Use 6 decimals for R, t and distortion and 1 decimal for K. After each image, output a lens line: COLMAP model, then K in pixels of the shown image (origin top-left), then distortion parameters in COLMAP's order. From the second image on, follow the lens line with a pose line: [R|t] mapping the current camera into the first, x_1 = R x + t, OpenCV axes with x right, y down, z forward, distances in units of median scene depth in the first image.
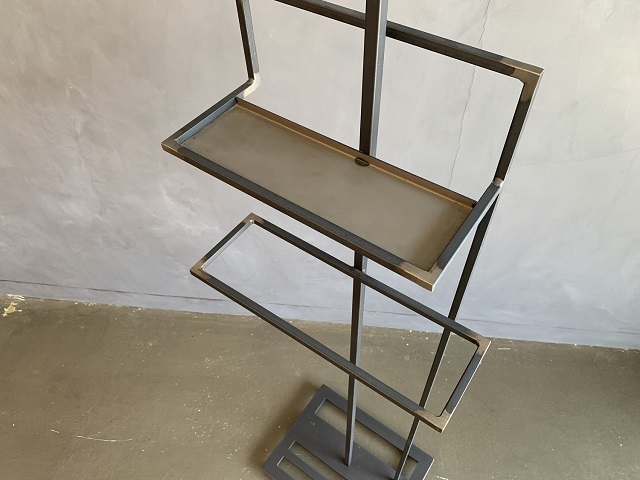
lens RADIAL K [[496.8, 0, 322.7], [0, 496.8, 236.4], [0, 0, 1]] dist [0.009968, -0.008526]
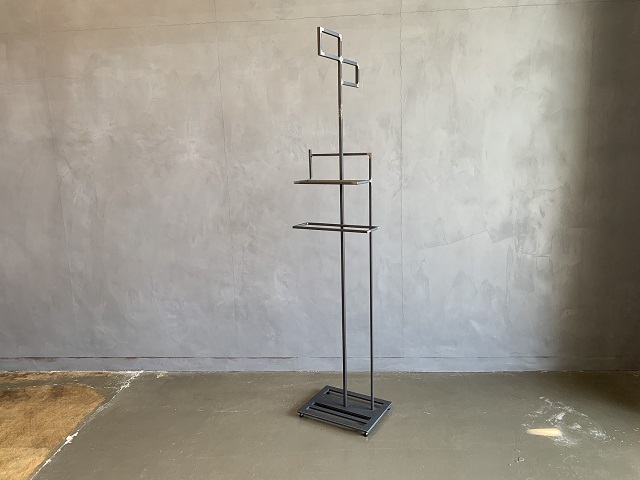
lens RADIAL K [[496.7, 0, 320.0], [0, 496.7, 240.0], [0, 0, 1]] dist [0.072215, -0.145003]
pose [[0.998273, -0.015174, 0.056757, -0.265147], [0.047712, 0.773100, -0.632487, 1.273485], [-0.034282, 0.634103, 0.772489, -0.865213]]
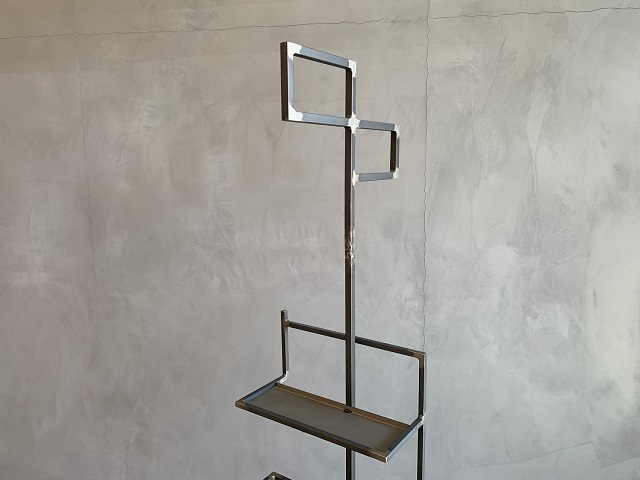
lens RADIAL K [[496.8, 0, 322.7], [0, 496.8, 236.4], [0, 0, 1]] dist [0.009968, -0.008526]
pose [[0.999815, 0.013202, 0.013998, -0.018872], [-0.000625, 0.749390, -0.662128, 0.242042], [-0.019231, 0.661997, 0.749260, -0.325059]]
